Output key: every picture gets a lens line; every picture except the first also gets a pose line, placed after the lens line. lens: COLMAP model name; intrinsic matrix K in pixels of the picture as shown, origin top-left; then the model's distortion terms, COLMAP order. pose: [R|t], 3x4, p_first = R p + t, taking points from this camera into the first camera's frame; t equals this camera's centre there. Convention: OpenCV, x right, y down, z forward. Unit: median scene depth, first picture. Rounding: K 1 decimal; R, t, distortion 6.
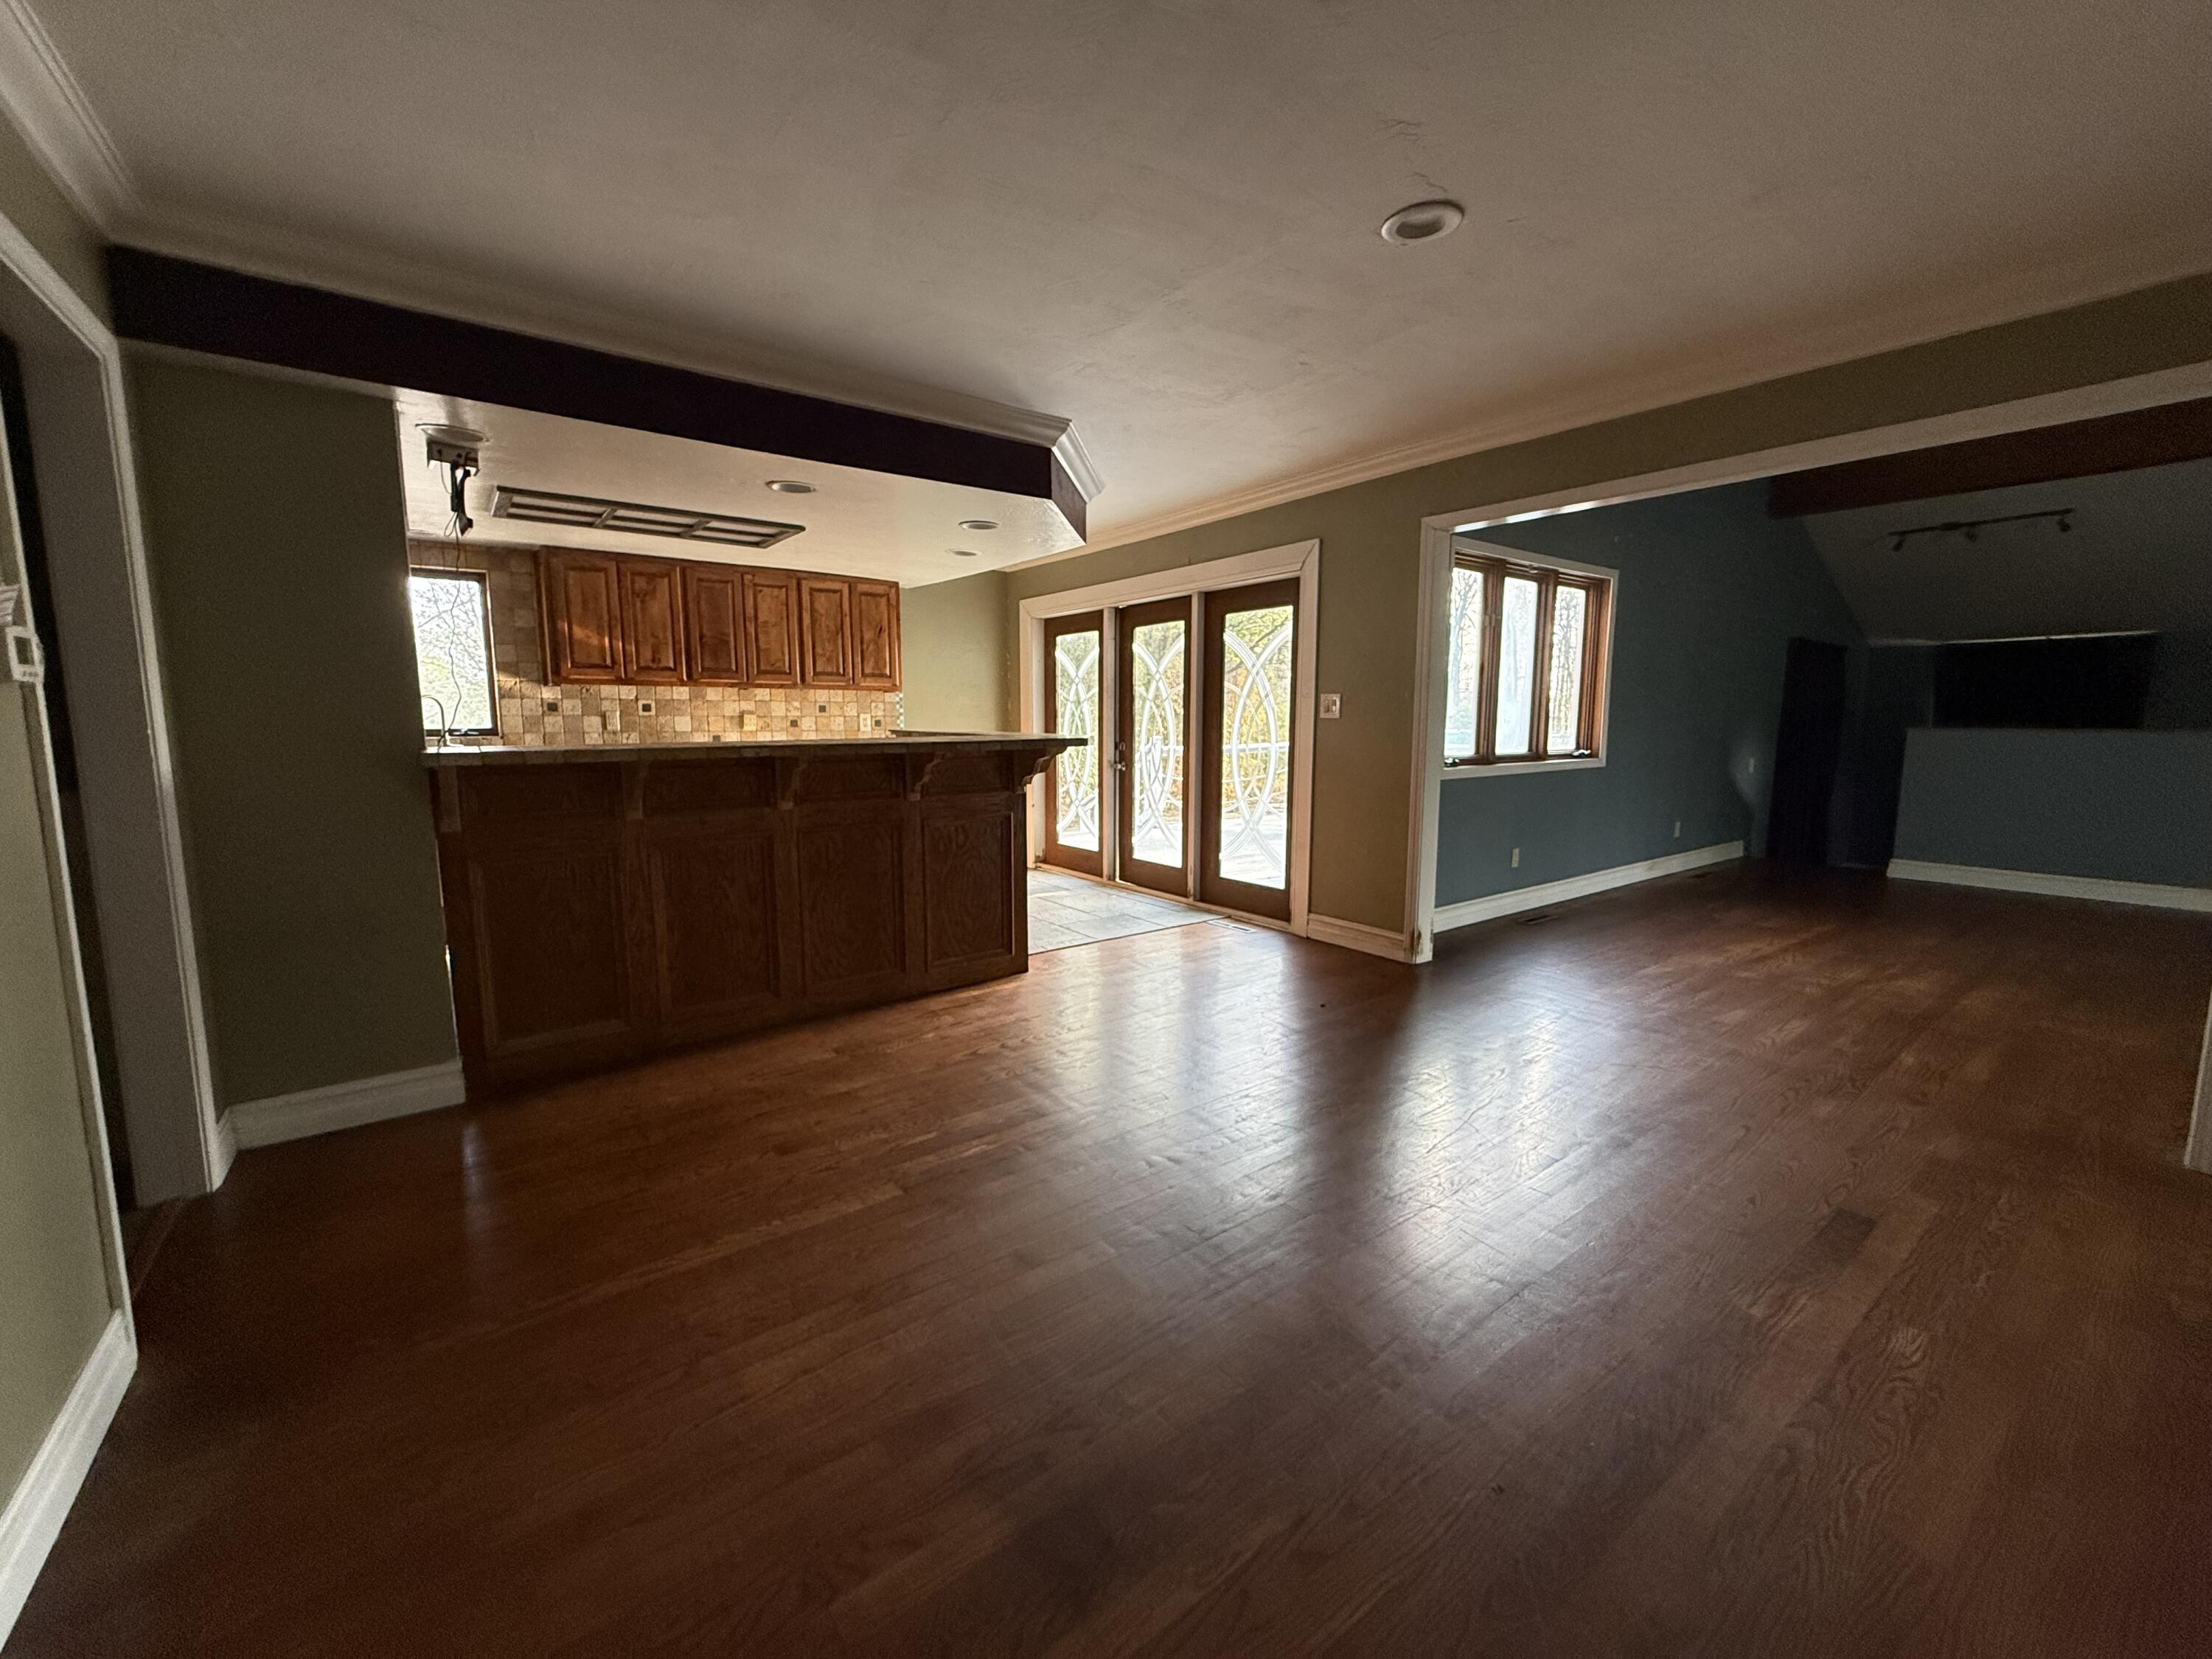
lens RADIAL K [[875.5, 0, 1104.6], [0, 875.5, 833.2], [0, 0, 1]] dist [0.000071, -0.000178]
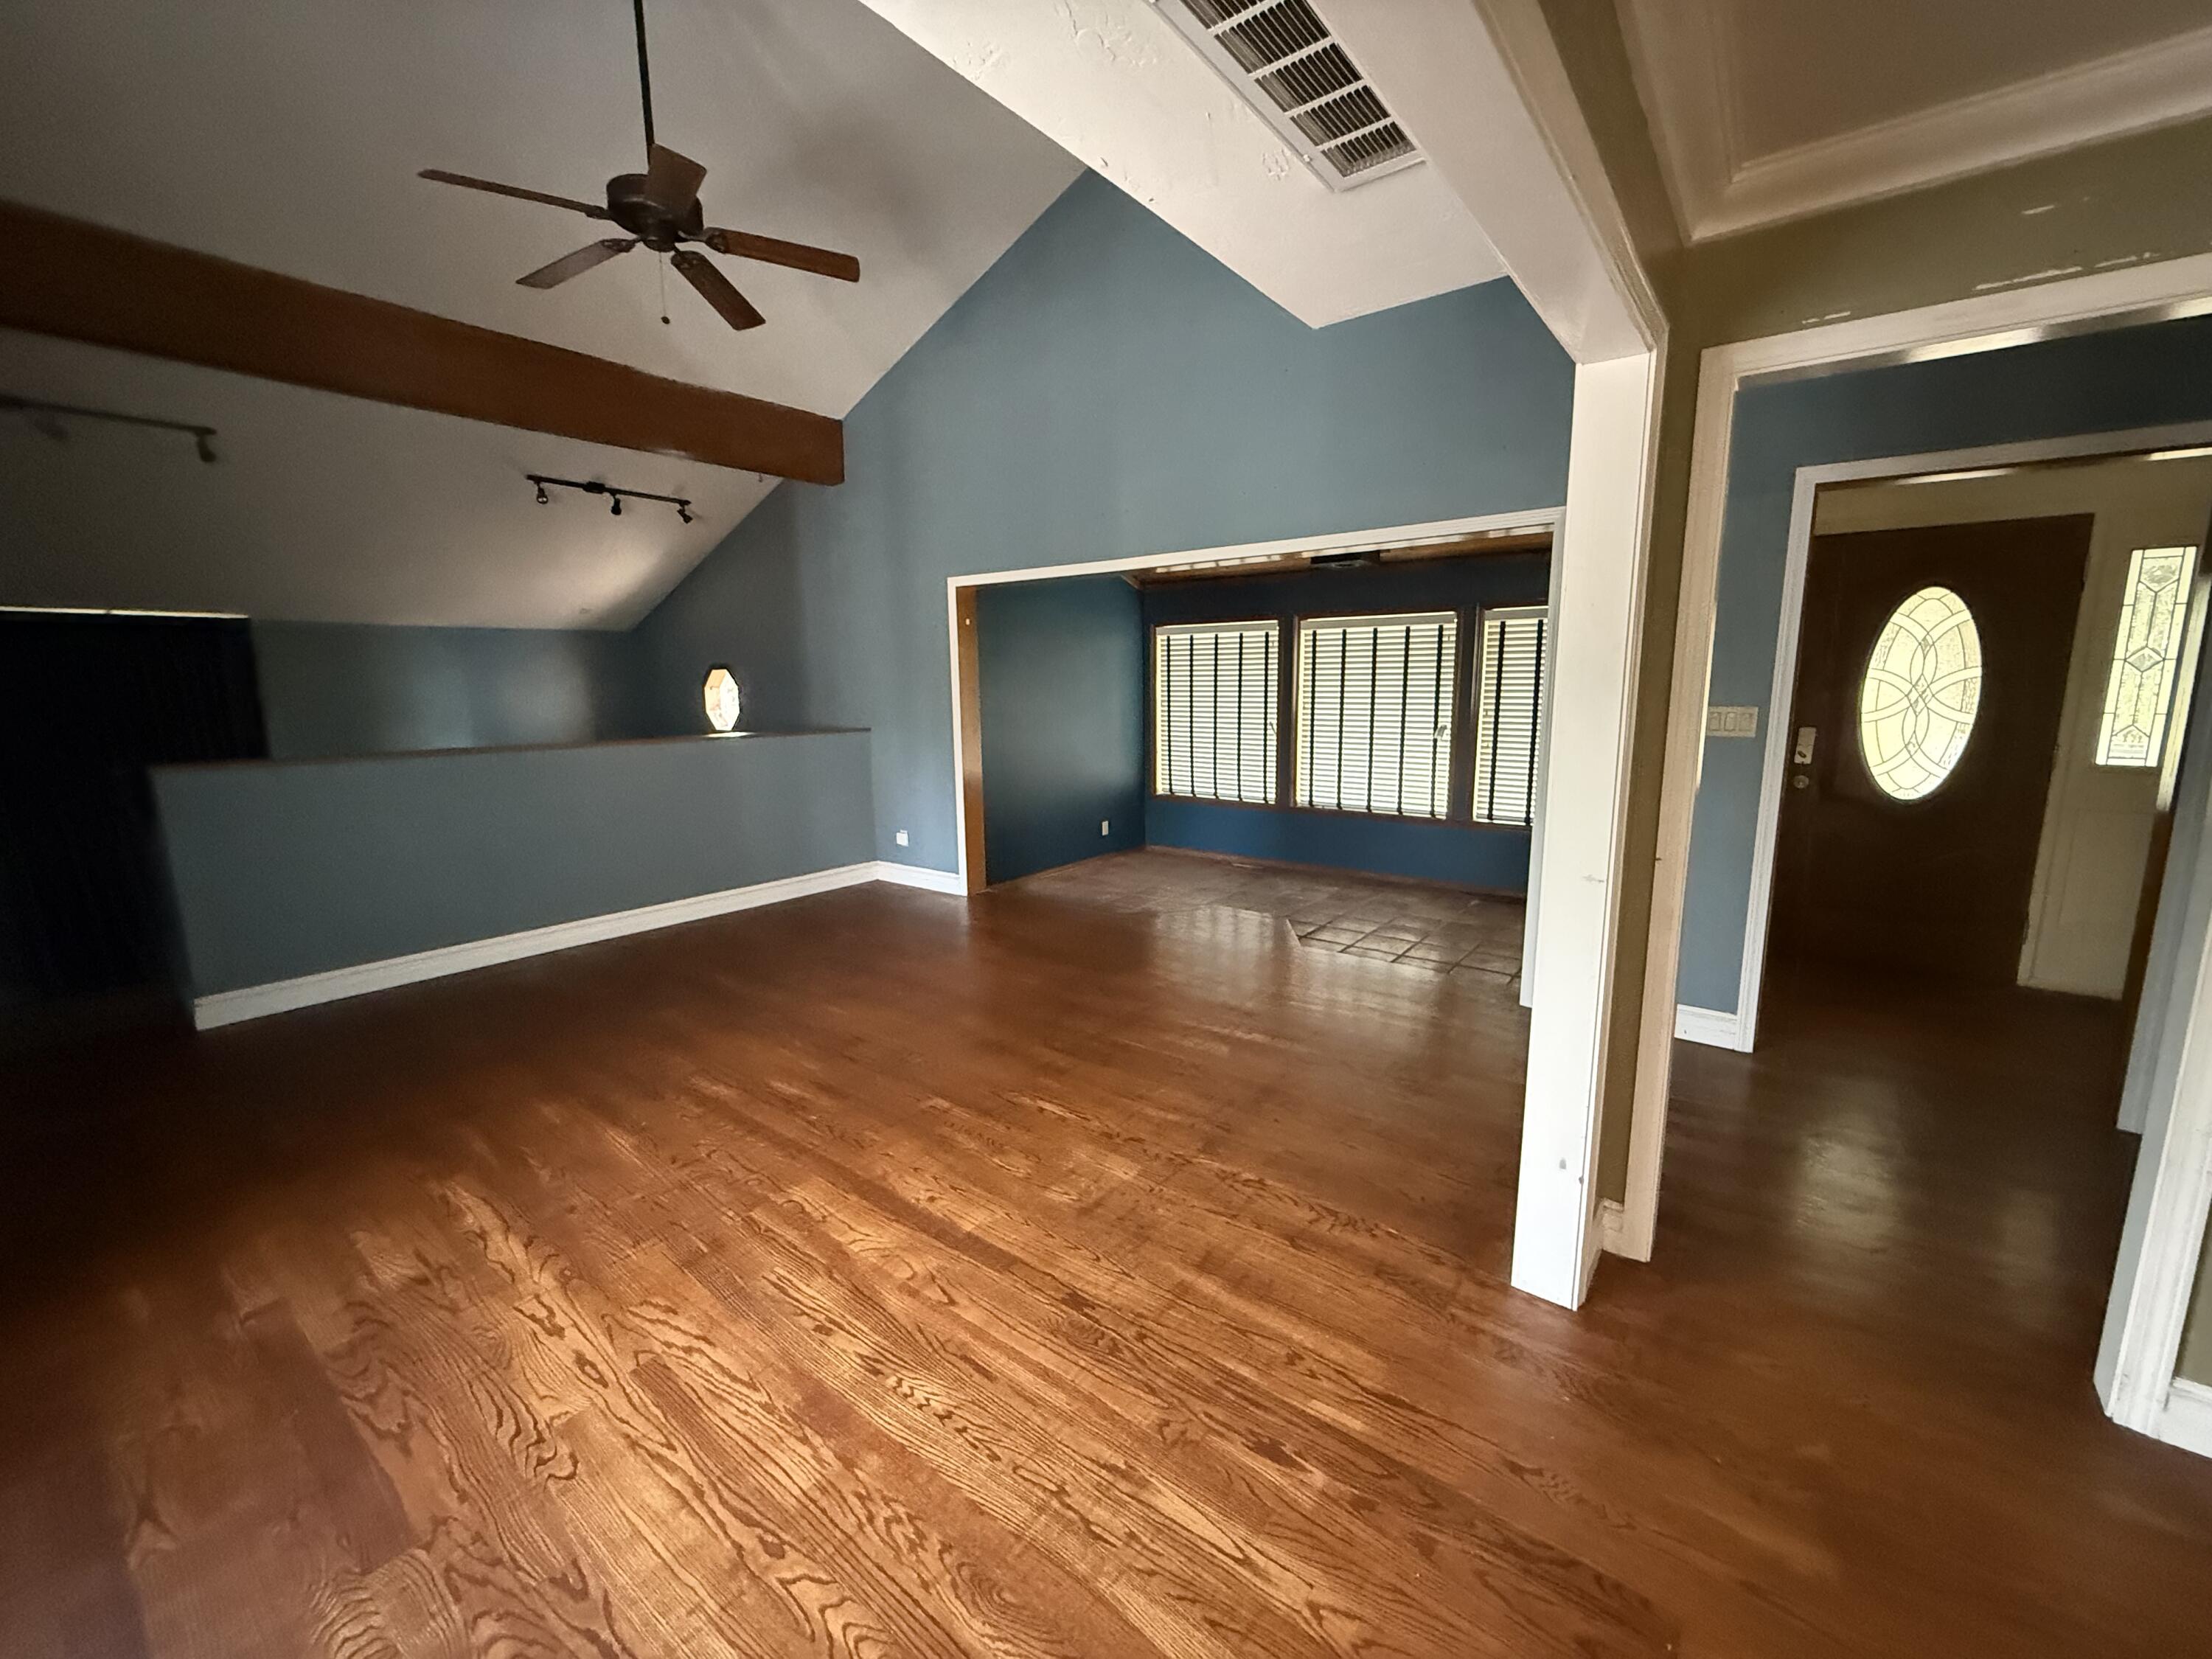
lens RADIAL K [[875.5, 0, 1105.3], [0, 875.5, 827.5], [0, 0, 1]] dist [0.000071, -0.000178]
pose [[-0.269256, -0.157347, 0.950128, 0.251368], [0.135922, 0.970479, 0.199236, -0.124986], [-0.953429, 0.182789, -0.239920, 0.629382]]
